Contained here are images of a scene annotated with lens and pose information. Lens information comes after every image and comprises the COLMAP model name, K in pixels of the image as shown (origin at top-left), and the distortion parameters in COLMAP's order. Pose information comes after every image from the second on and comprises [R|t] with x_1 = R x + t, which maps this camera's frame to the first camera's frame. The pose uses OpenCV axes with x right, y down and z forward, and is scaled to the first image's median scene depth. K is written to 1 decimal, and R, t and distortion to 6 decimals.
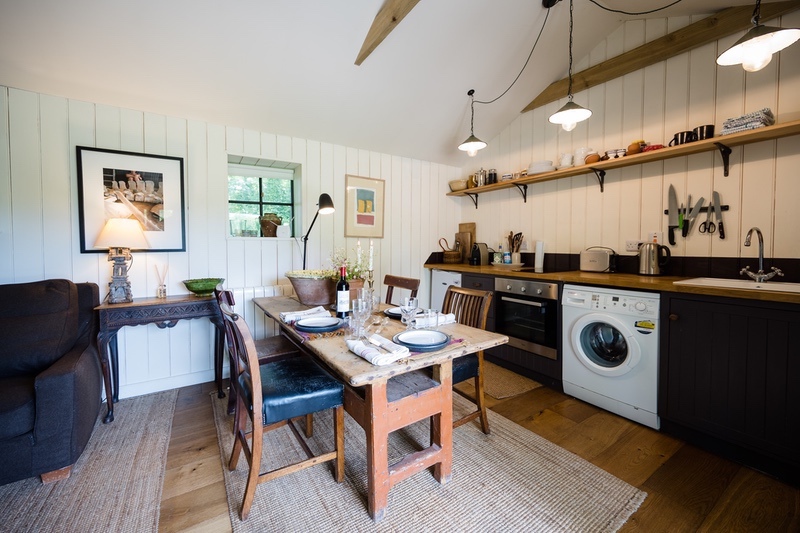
lens RADIAL K [[313.9, 0, 400.3], [0, 313.9, 256.6], [0, 0, 1]] dist [0.003139, 0.000319]
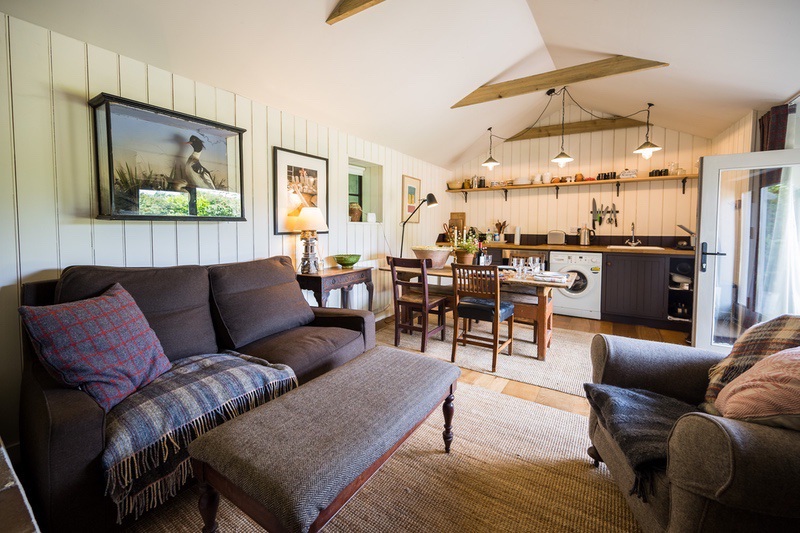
lens RADIAL K [[313.9, 0, 405.1], [0, 313.9, 244.0], [0, 0, 1]] dist [0.003139, 0.000319]
pose [[0.912984, -0.015636, 0.407697, -0.718018], [0.008572, 0.999780, 0.019148, 0.004005], [-0.407906, -0.013987, 0.912917, -0.211939]]
